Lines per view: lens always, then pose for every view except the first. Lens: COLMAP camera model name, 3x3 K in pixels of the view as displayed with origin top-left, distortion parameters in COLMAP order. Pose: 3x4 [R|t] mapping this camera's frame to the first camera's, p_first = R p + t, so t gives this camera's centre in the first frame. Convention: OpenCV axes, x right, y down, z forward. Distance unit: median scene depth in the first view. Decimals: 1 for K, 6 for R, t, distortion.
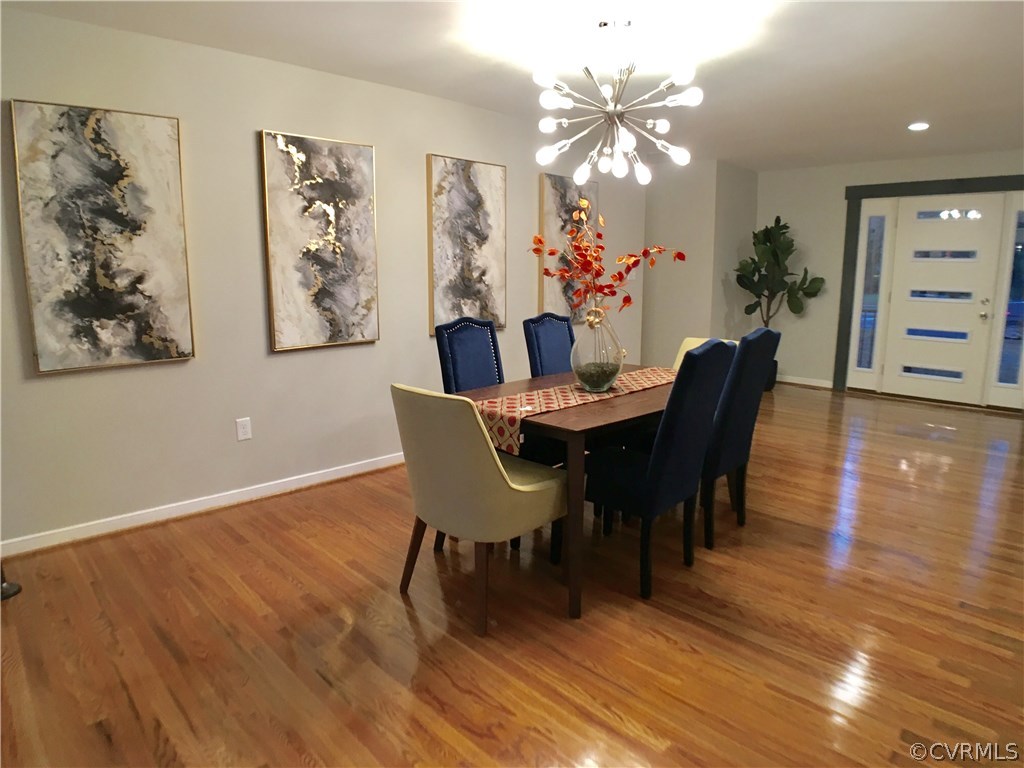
lens RADIAL K [[602.8, 0, 512.0], [0, 602.8, 384.0], [0, 0, 1]] dist [-0.093949, 0.014843]
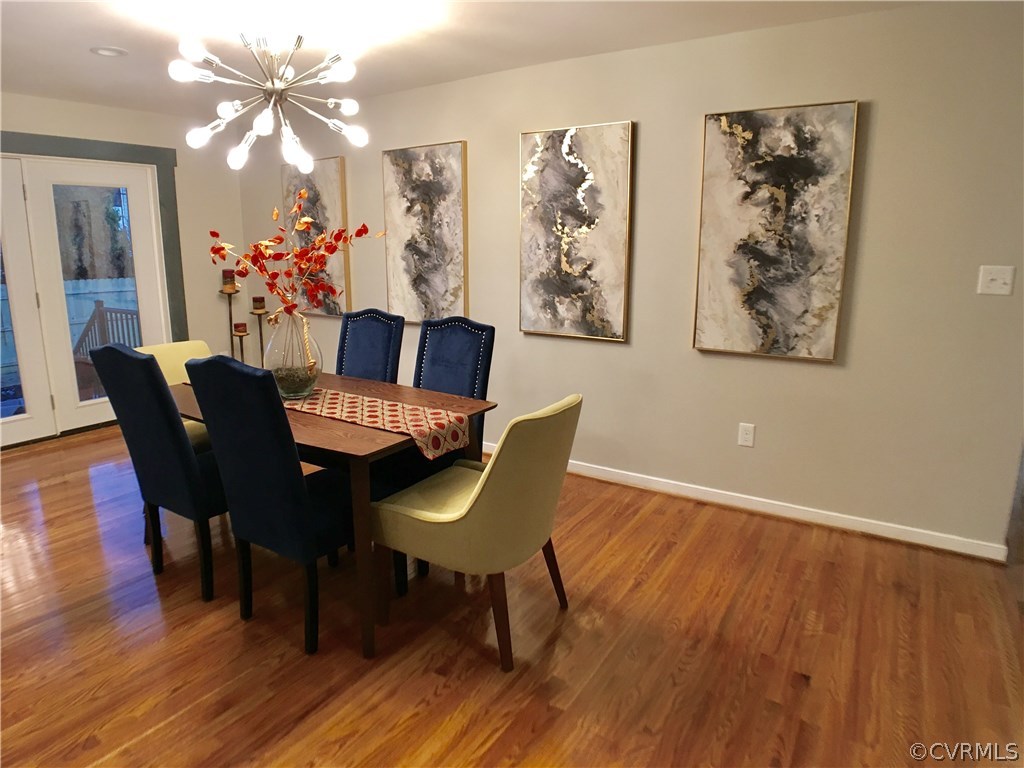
lens RADIAL K [[635.6, 0, 519.0], [0, 635.6, 402.0], [0, 0, 1]] dist [-0.119146, 0.059041]
pose [[0.197500, 0.218002, -0.955756, 0.637128], [-0.197440, 0.963826, 0.179043, -0.119204], [0.960214, 0.153344, 0.233398, 0.618904]]
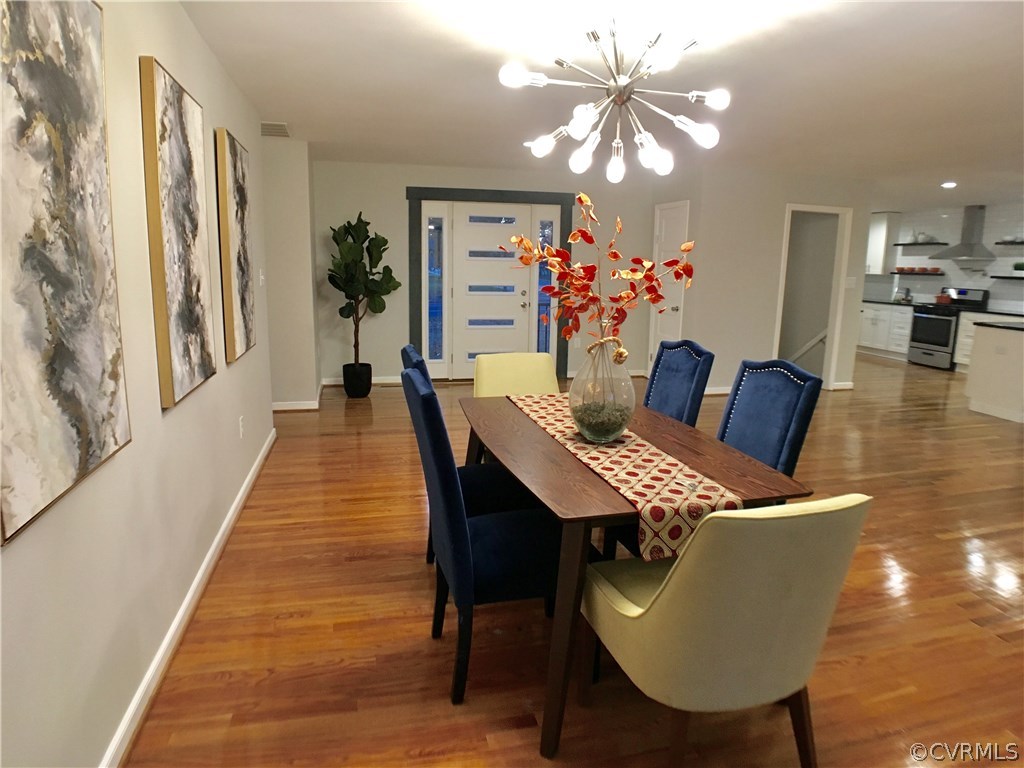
lens RADIAL K [[602.8, 0, 512.0], [0, 602.8, 384.0], [0, 0, 1]] dist [-0.093949, 0.014843]
pose [[0.526336, -0.155938, 0.835855, -0.314104], [0.144536, 0.985141, 0.092774, -0.084099], [-0.837902, 0.071981, 0.541054, 0.370489]]
